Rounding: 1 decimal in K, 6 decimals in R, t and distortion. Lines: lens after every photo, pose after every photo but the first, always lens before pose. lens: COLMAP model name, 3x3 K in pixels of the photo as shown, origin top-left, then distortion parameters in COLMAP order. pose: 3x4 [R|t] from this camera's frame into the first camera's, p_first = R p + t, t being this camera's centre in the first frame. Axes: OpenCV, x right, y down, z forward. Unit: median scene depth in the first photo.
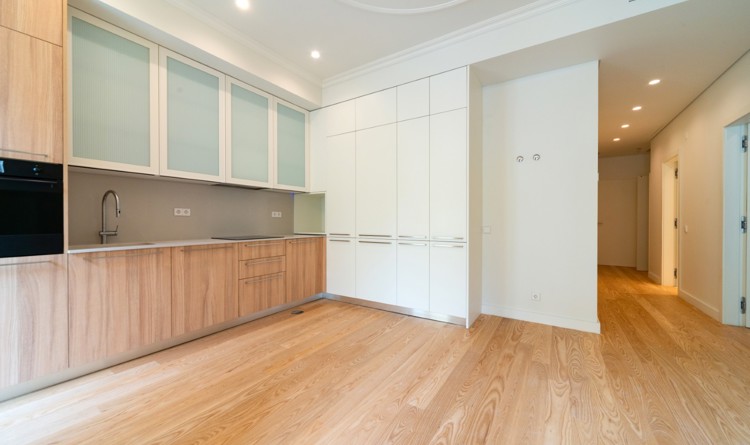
lens RADIAL K [[256.4, 0, 376.3], [0, 256.4, 226.1], [0, 0, 1]] dist [0.000274, -0.000726]
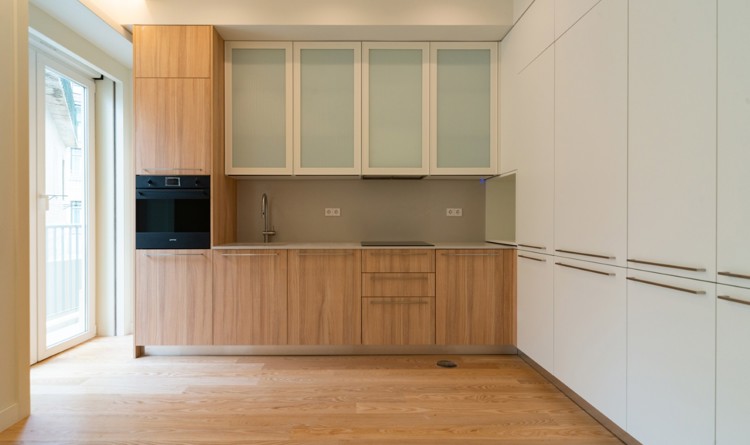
lens RADIAL K [[334.6, 0, 350.8], [0, 334.6, 227.3], [0, 0, 1]] dist [-0.005123, -0.000251]
pose [[0.583816, 0.012140, -0.811796, 0.268941], [-0.015329, 0.999875, 0.003929, -0.006603], [0.811742, 0.010151, 0.583929, 0.372897]]
